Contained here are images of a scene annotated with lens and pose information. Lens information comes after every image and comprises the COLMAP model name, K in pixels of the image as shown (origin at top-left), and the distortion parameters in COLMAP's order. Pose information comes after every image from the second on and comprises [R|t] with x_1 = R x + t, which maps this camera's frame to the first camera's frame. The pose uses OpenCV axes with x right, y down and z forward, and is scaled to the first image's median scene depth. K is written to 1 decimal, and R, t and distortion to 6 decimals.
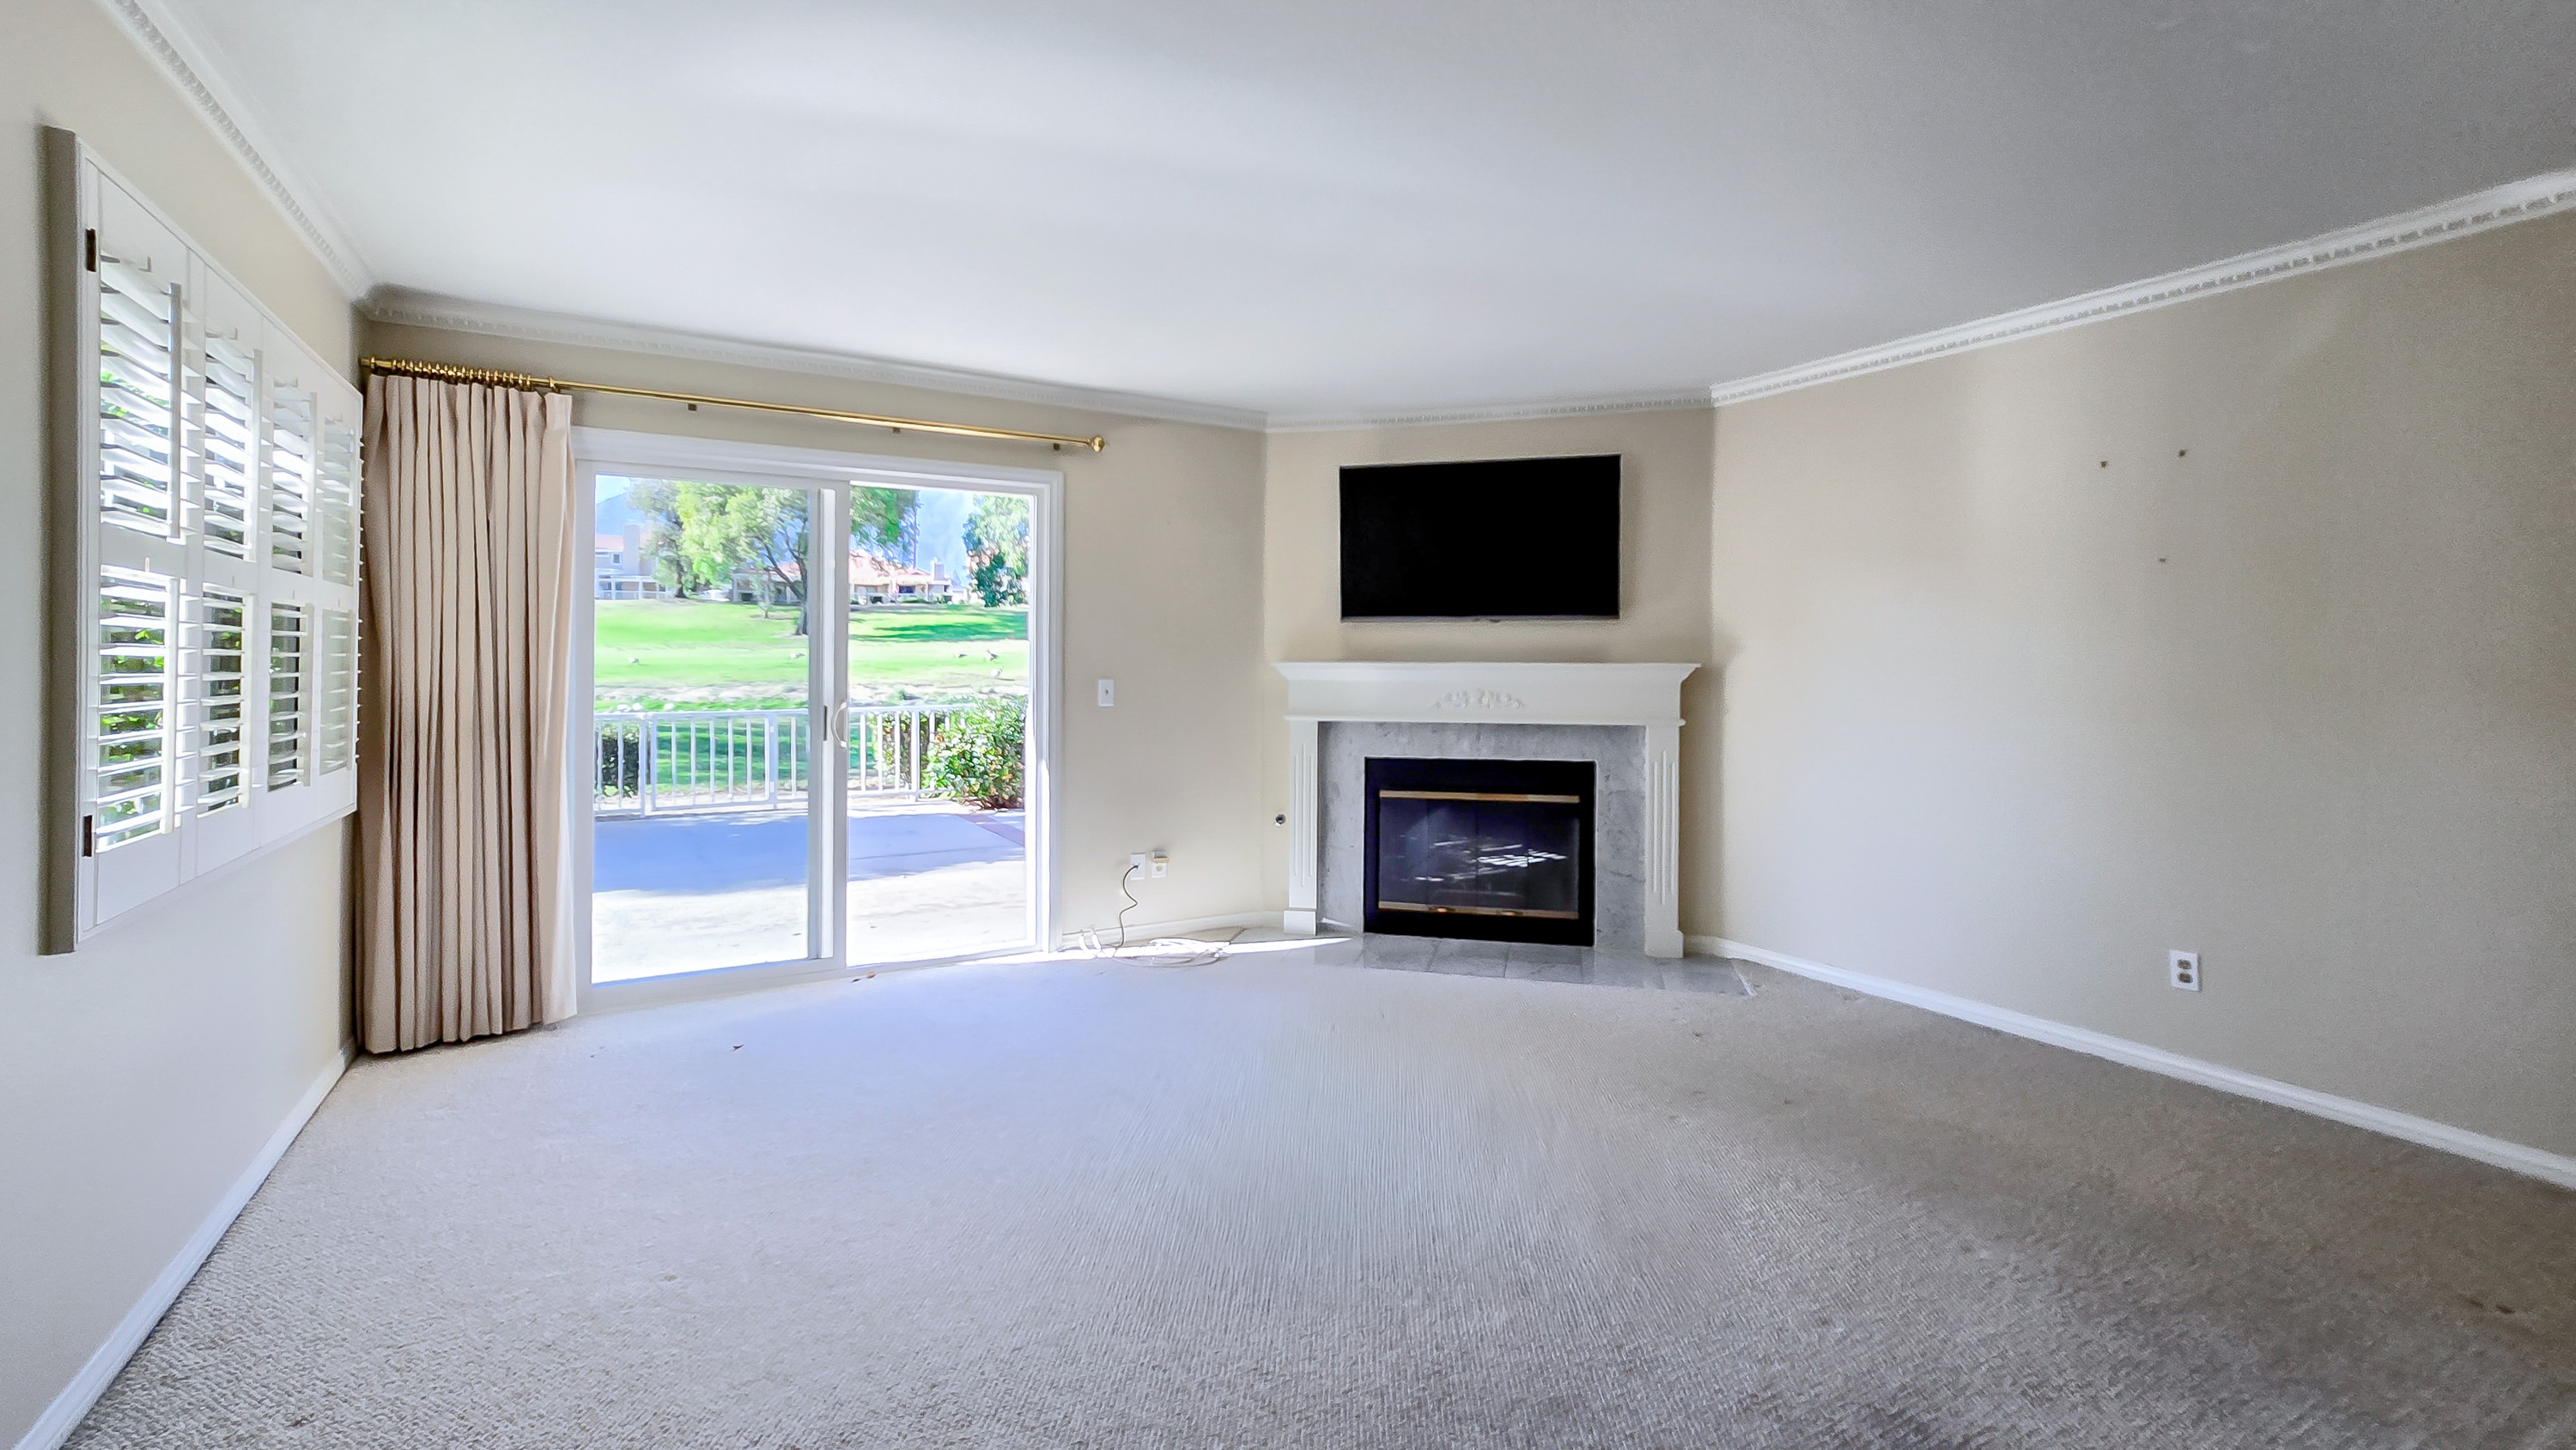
lens RADIAL K [[1062.5, 0, 1287.1], [0, 1062.5, 670.6], [0, 0, 1]] dist [-0.002227, 0.000146]
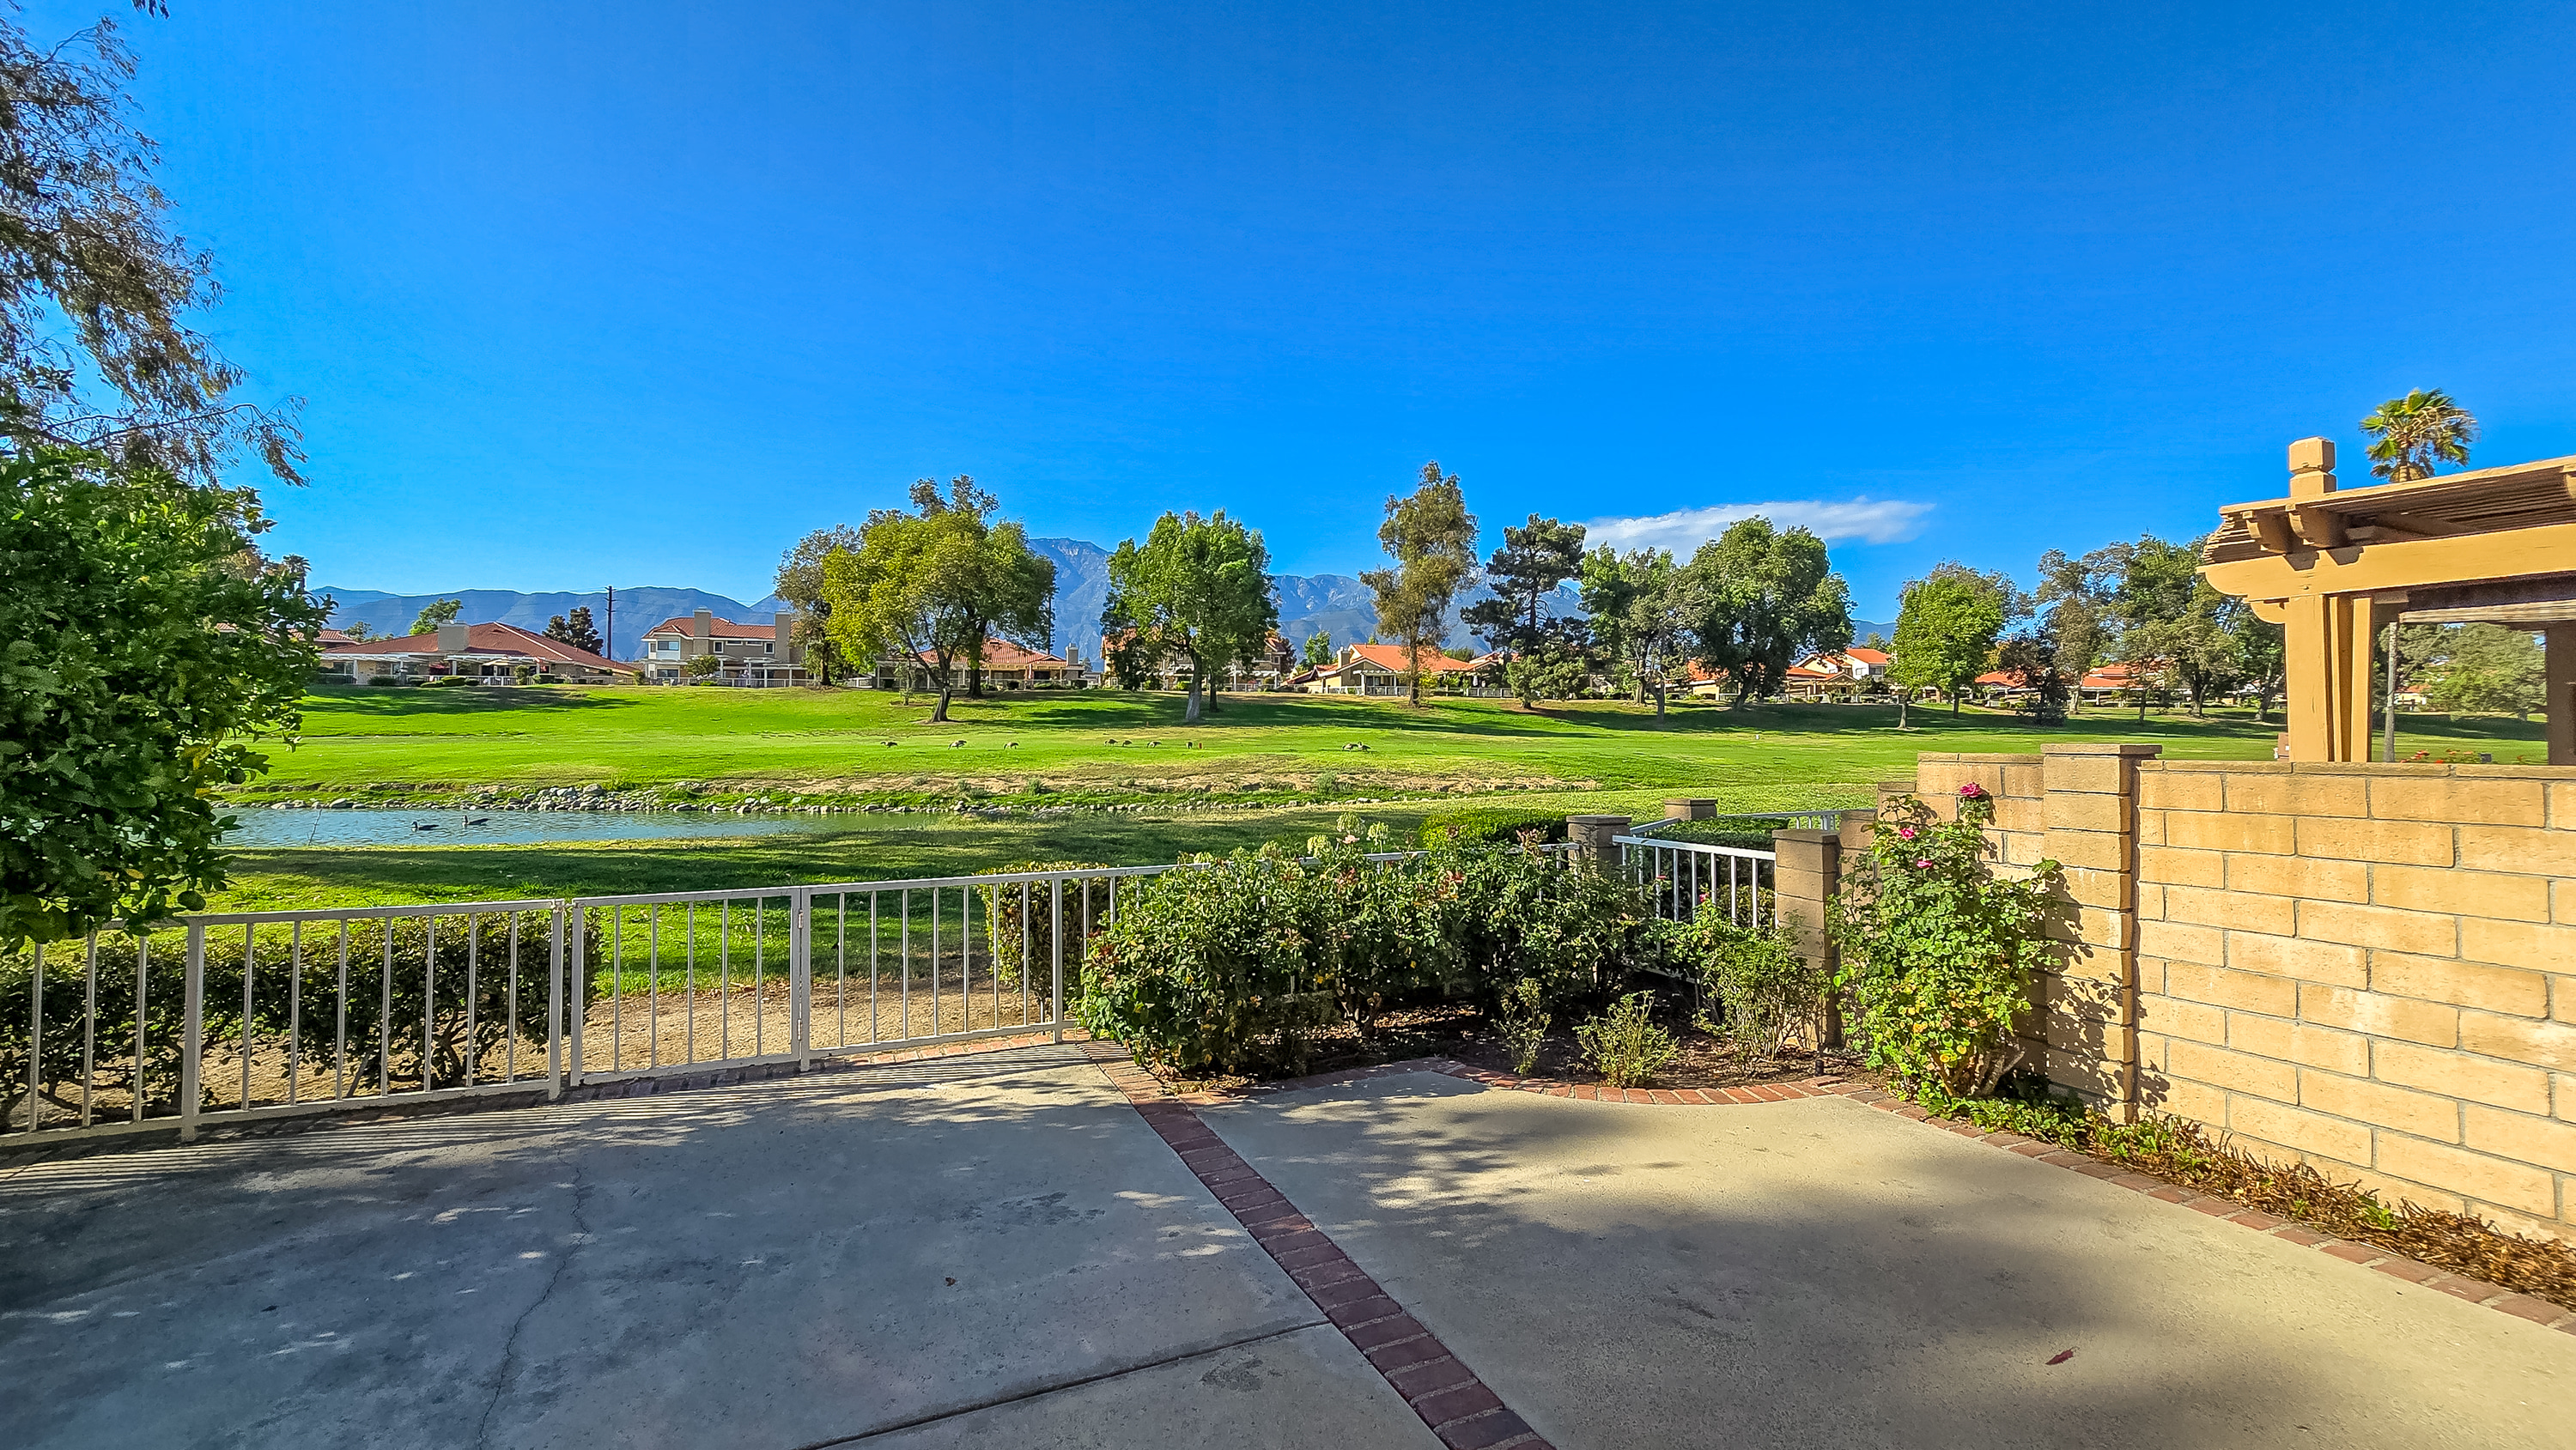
lens RADIAL K [[1069.2, 0, 1295.7], [0, 1069.2, 730.5], [0, 0, 1]] dist [-0.002612, -0.000028]
pose [[0.993849, -0.002340, -0.110721, -0.337034], [-0.000127, 0.999752, -0.022270, -0.060060], [0.110745, 0.022147, 0.993602, 0.936347]]
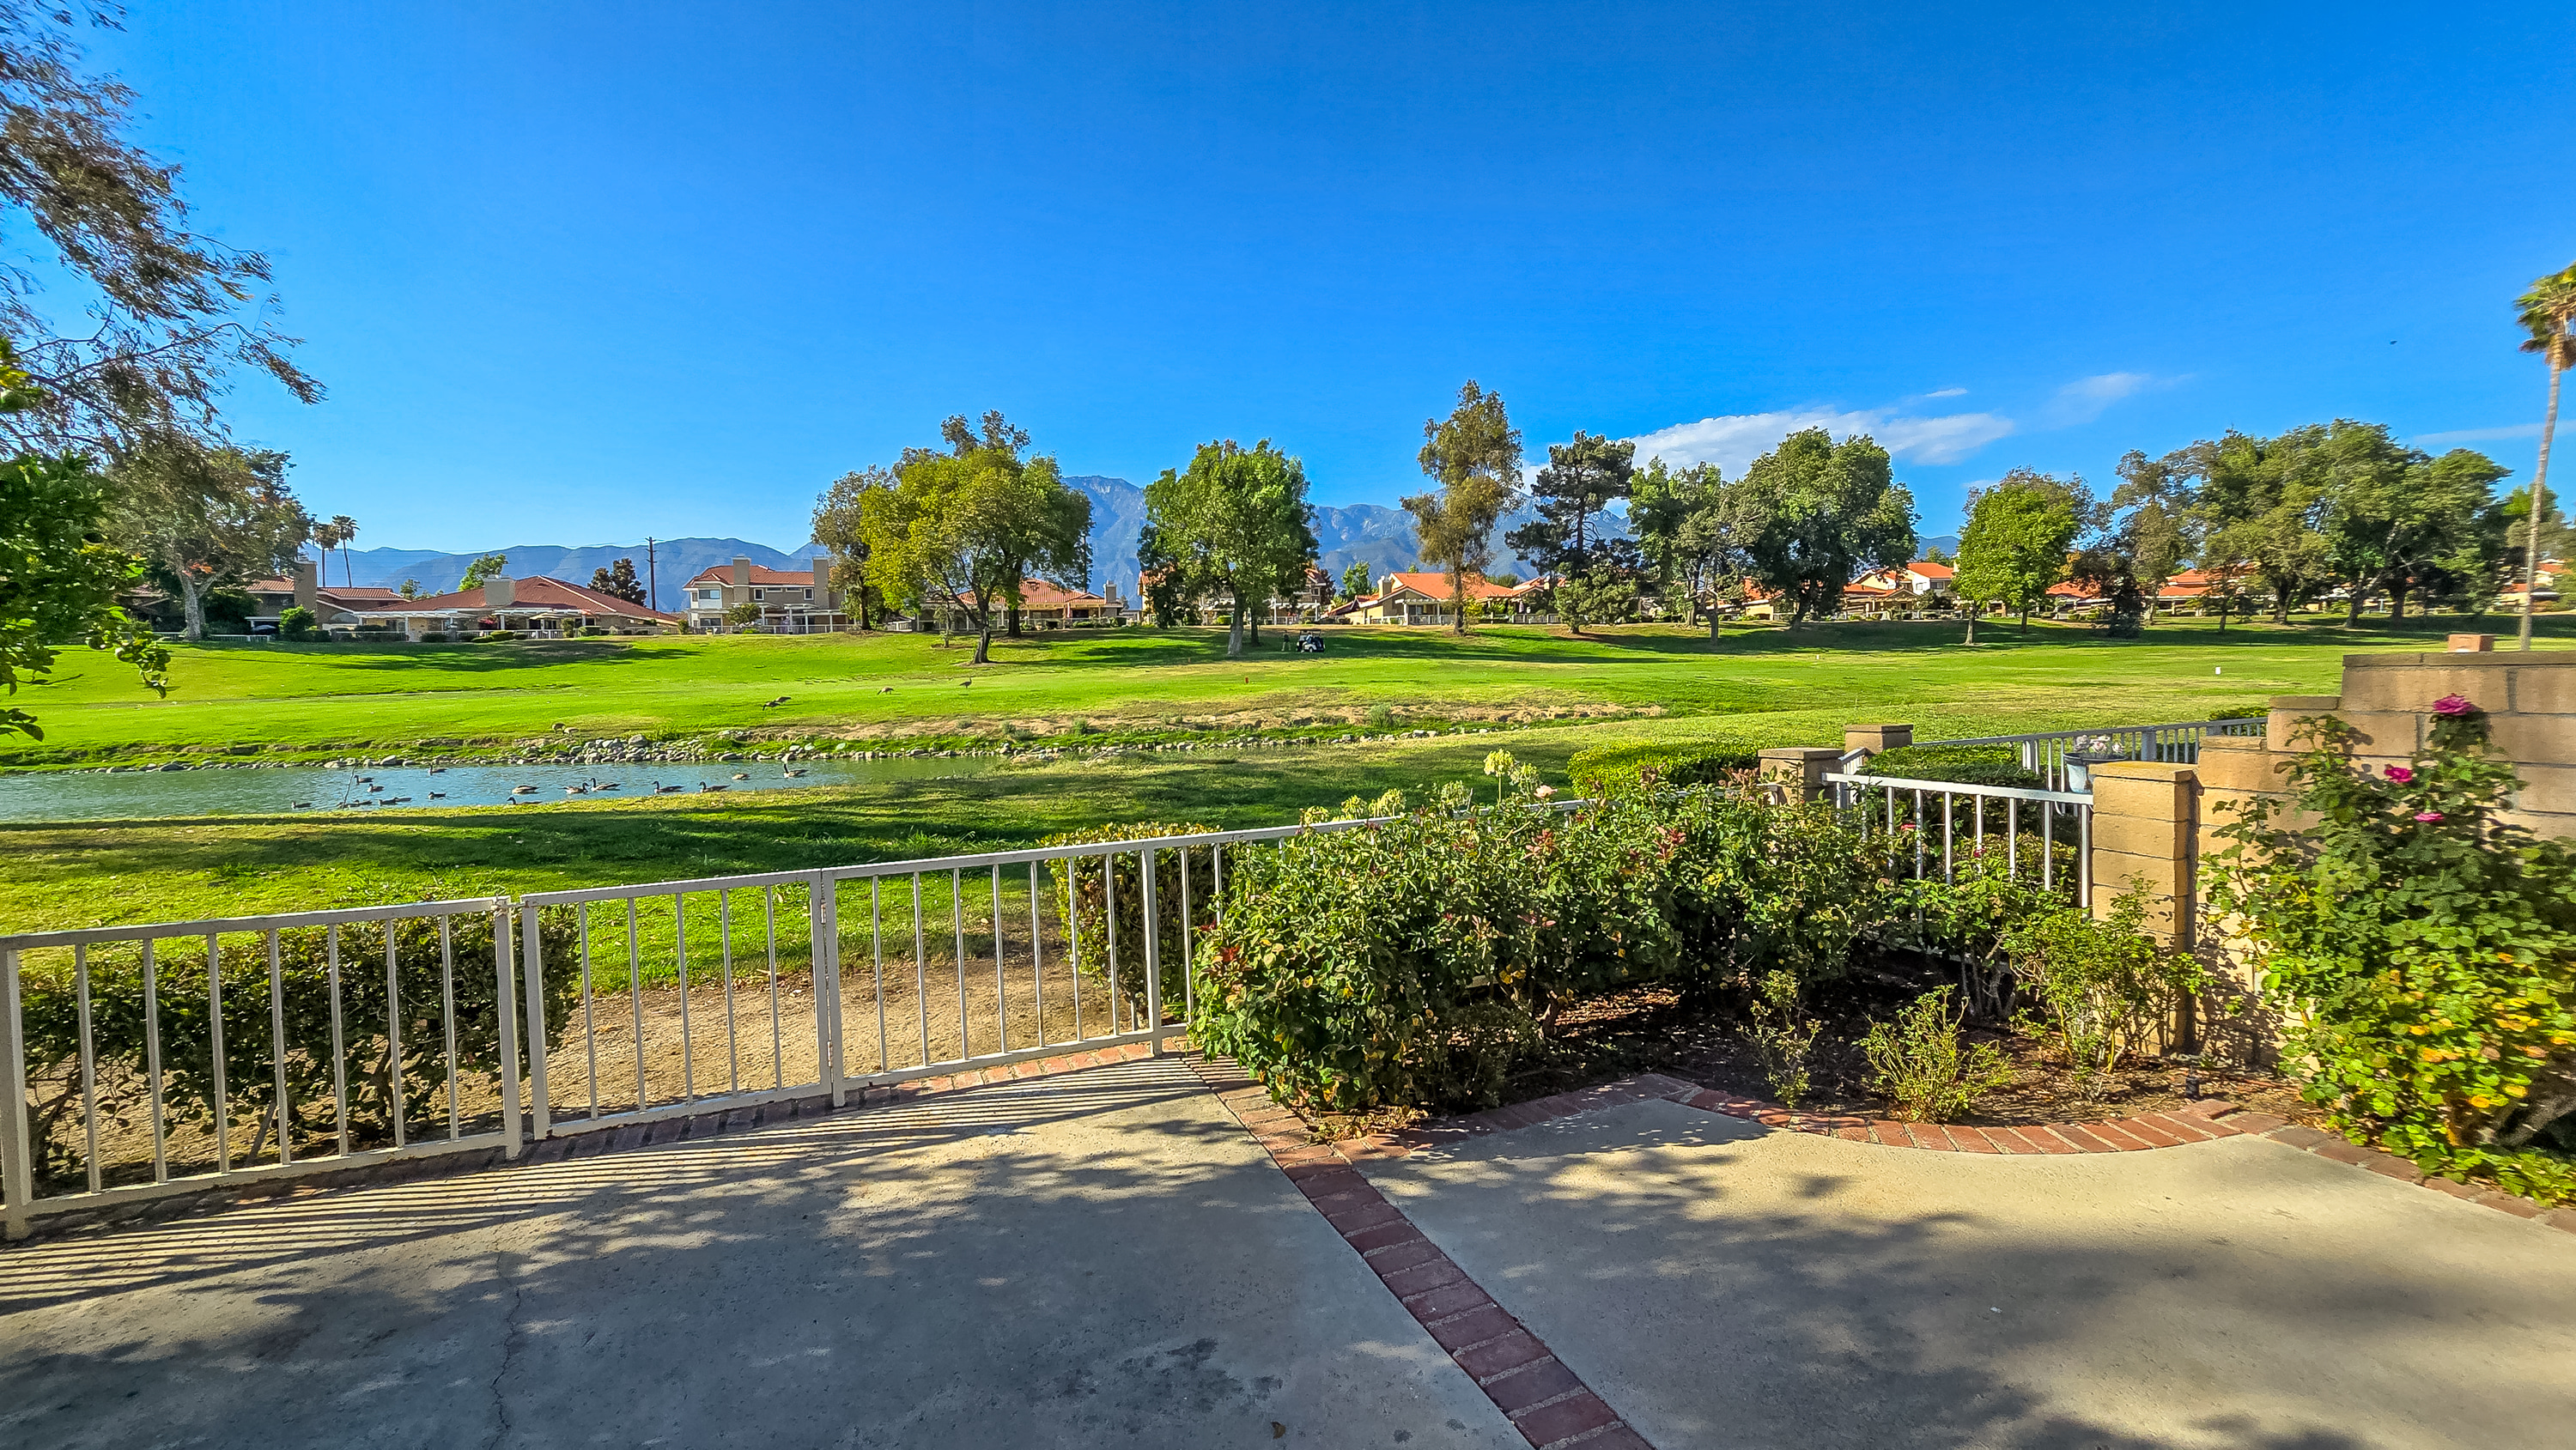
lens RADIAL K [[1080.2, 0, 1288.0], [0, 1080.2, 725.0], [0, 0, 1]] dist [-0.000394, 0.000113]
pose [[0.987507, -0.019807, -0.156326, -0.464438], [0.025375, 0.999110, 0.033703, -0.056463], [0.155519, -0.037249, 0.987130, 1.190426]]
